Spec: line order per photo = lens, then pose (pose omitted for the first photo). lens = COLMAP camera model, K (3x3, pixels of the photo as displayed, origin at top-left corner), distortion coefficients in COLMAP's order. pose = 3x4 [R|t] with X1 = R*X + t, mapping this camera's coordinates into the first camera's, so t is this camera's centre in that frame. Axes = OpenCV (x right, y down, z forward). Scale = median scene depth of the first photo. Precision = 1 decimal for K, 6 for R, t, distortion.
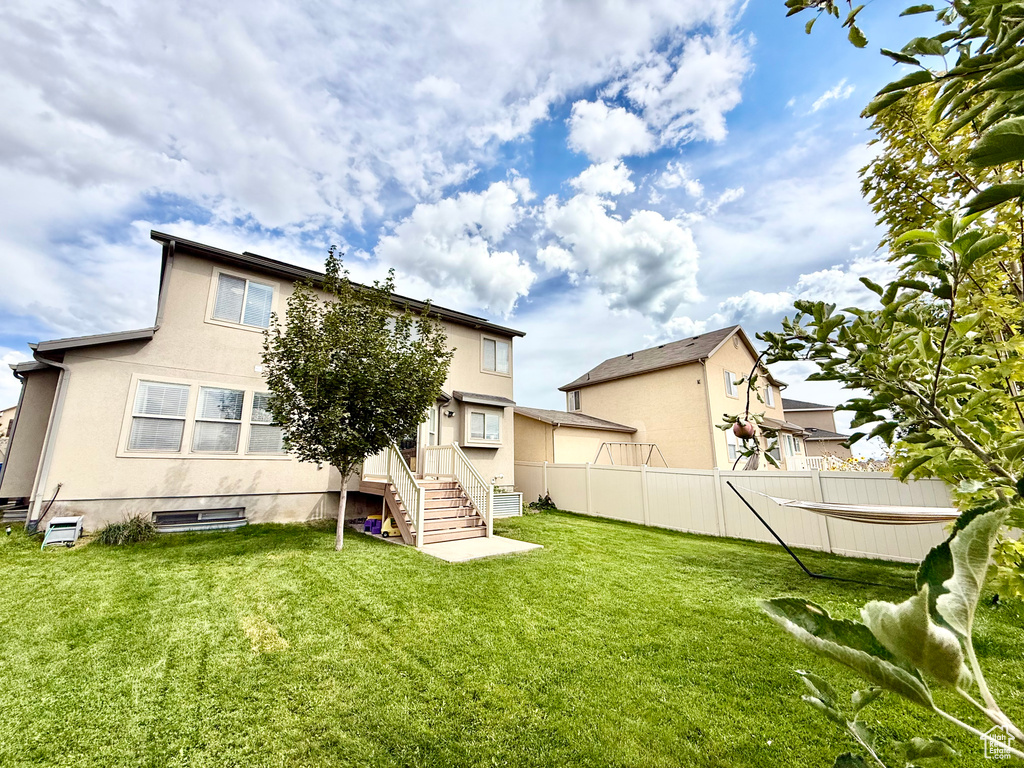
lens RADIAL K [[408.5, 0, 509.9], [0, 408.5, 383.8], [0, 0, 1]] dist [0.002889, 0.000066]
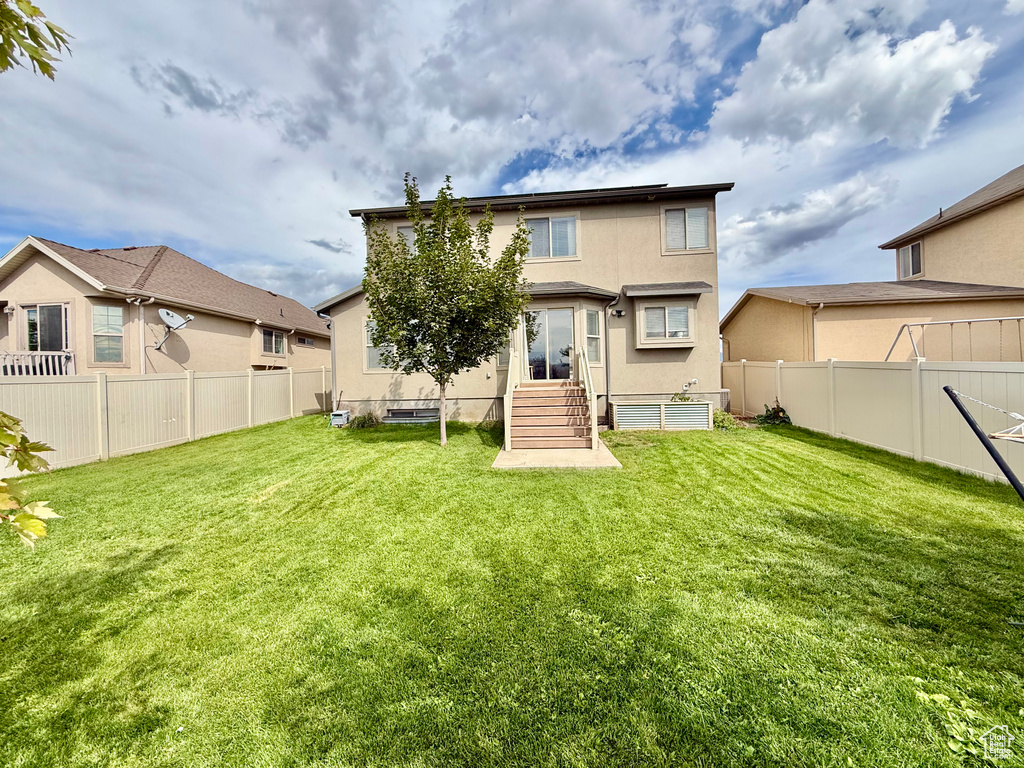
lens RADIAL K [[408.5, 0, 509.9], [0, 408.5, 383.8], [0, 0, 1]] dist [0.002889, 0.000066]
pose [[0.707409, -0.011316, -0.706714, 0.301376], [0.169826, 0.973302, 0.154409, 0.044782], [0.686099, -0.229248, 0.690444, 0.194512]]
